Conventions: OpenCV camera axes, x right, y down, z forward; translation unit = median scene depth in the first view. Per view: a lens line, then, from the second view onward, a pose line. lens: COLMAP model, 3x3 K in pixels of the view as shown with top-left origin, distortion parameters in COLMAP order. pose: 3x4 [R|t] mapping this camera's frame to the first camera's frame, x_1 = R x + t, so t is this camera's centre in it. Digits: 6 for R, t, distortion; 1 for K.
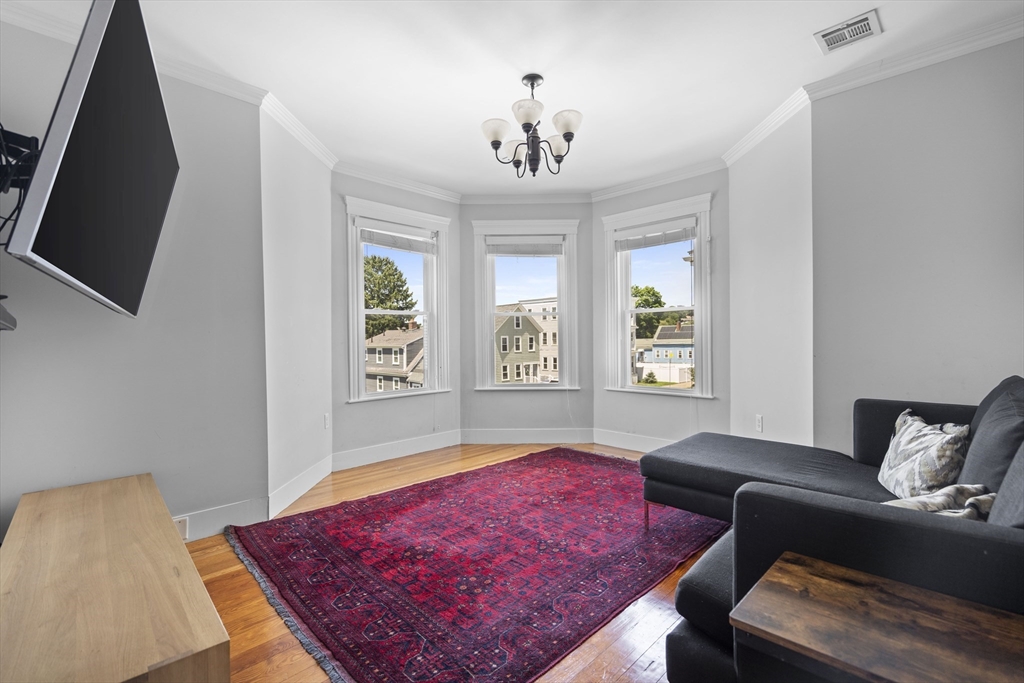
lens RADIAL K [[467.6, 0, 510.4], [0, 467.6, 343.1], [0, 0, 1]] dist [-0.007935, 0.001310]
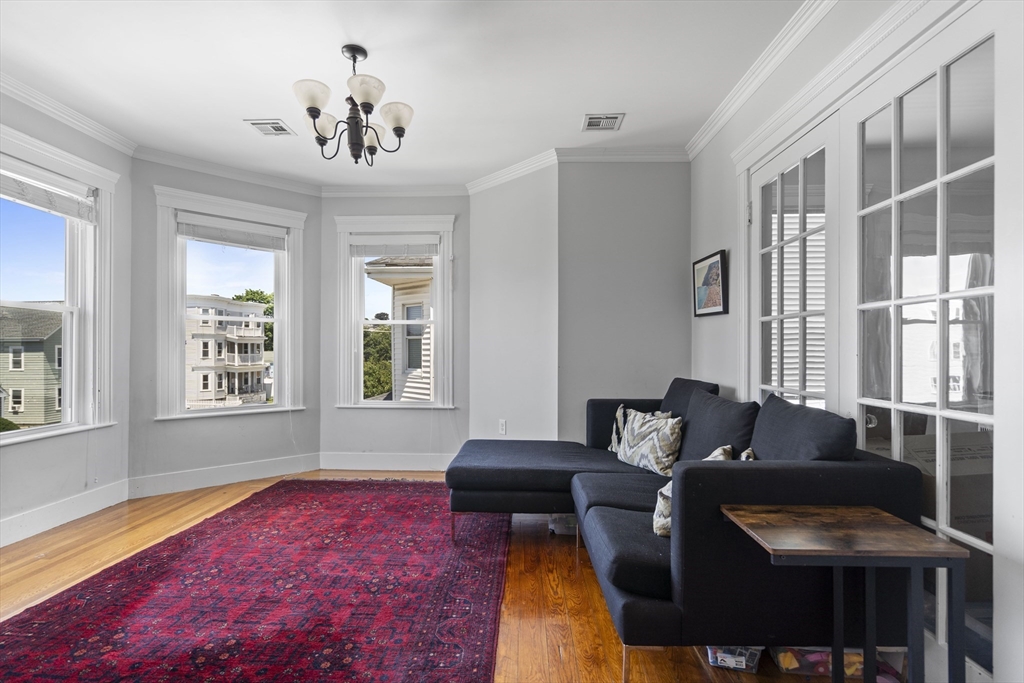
lens RADIAL K [[492.0, 0, 509.6], [0, 492.0, 347.5], [0, 0, 1]] dist [0.000302, 0.001358]
pose [[0.733562, 0.015965, 0.679435, -0.294962], [-0.003658, 0.999802, -0.019544, 0.002196], [-0.679612, 0.011852, 0.733476, 0.114421]]
